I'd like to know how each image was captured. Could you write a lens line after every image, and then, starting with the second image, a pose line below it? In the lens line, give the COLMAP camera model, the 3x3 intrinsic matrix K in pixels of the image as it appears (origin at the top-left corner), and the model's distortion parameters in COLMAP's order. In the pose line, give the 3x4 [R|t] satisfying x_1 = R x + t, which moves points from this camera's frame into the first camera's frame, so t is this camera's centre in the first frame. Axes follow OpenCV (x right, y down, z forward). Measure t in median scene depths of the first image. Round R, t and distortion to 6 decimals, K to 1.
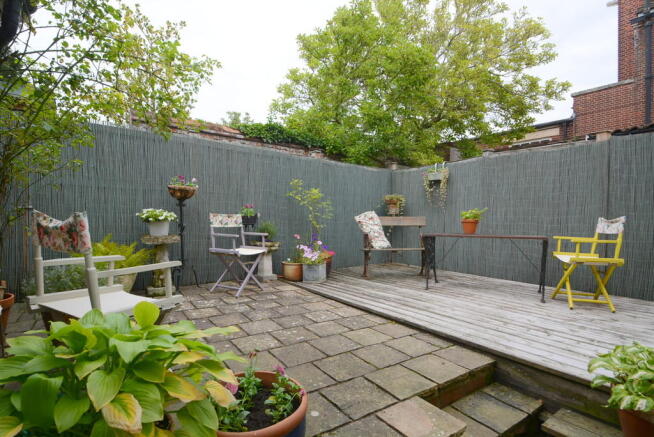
lens RADIAL K [[326.0, 0, 317.8], [0, 326.0, 222.1], [0, 0, 1]] dist [-0.022345, -0.000869]
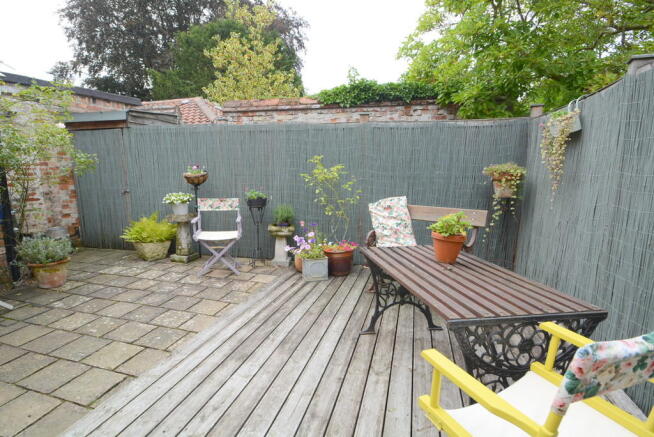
lens RADIAL K [[326.0, 0, 317.8], [0, 326.0, 222.1], [0, 0, 1]] dist [-0.022345, -0.000869]
pose [[0.648701, 0.109717, -0.753093, 0.725408], [-0.001777, 0.989769, 0.142668, -0.098188], [0.761041, -0.091211, 0.642259, 0.540617]]
